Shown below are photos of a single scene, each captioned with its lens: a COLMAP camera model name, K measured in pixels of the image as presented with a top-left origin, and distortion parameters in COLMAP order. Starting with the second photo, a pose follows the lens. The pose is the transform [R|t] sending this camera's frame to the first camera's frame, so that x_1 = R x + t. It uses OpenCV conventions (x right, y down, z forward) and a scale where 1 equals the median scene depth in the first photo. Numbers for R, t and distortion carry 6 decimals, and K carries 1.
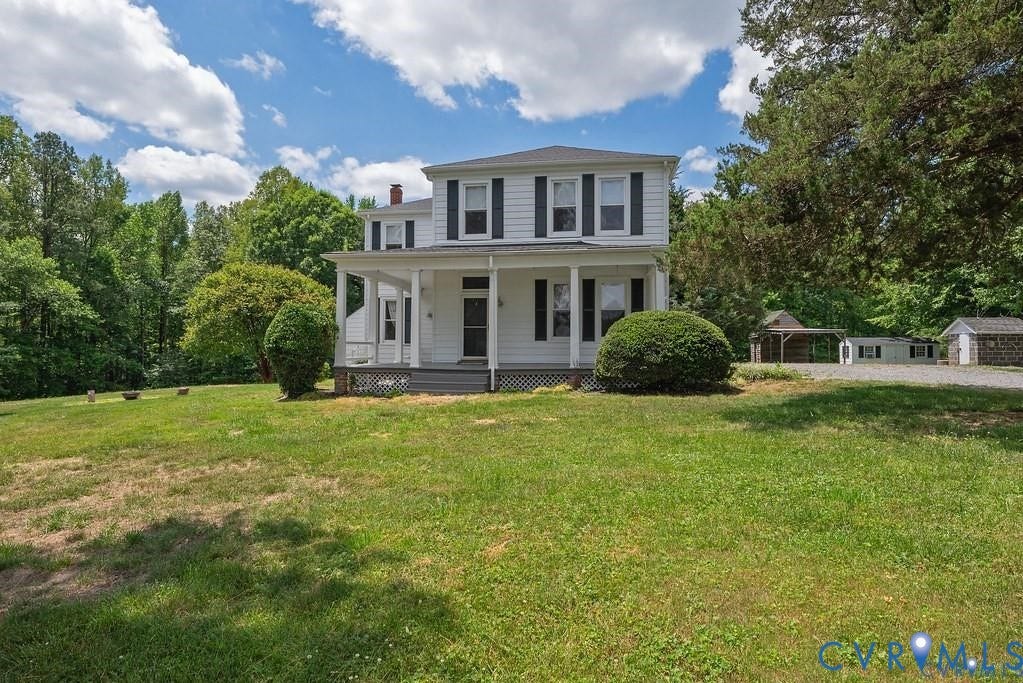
lens RADIAL K [[618.4, 0, 511.5], [0, 618.4, 341.5], [0, 0, 1]] dist [0.001146, -0.000072]
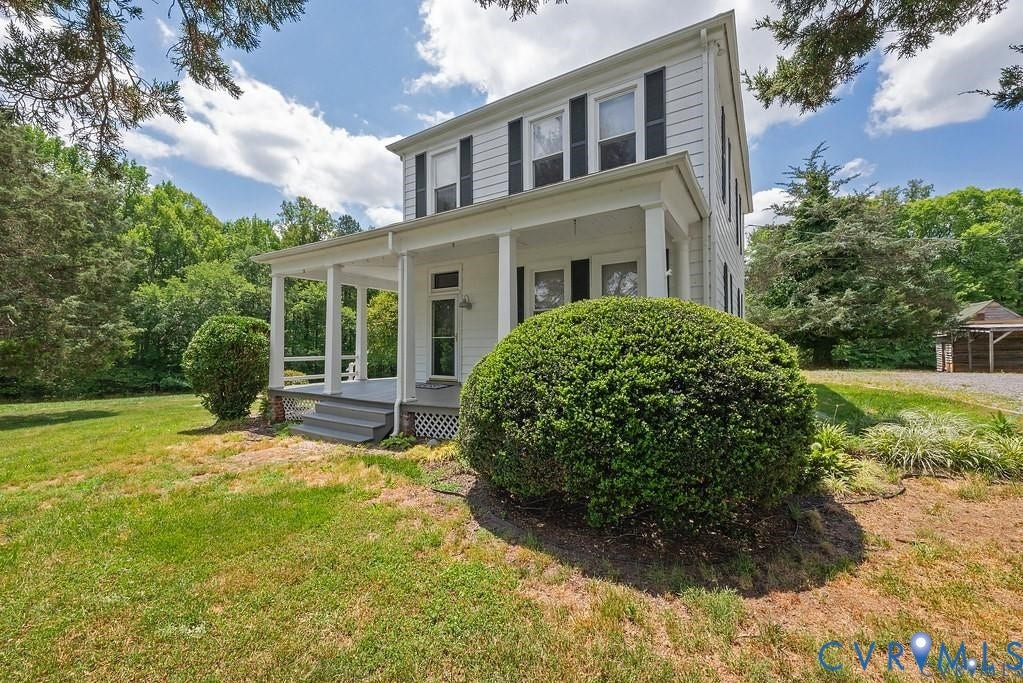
lens RADIAL K [[418.9, 0, 505.5], [0, 418.9, 340.6], [0, 0, 1]] dist [0.000518, 0.000229]
pose [[0.905663, -0.013697, -0.423778, 0.229794], [0.013943, 0.999900, -0.002520, -0.016766], [0.423770, -0.003627, 0.905763, 0.555452]]
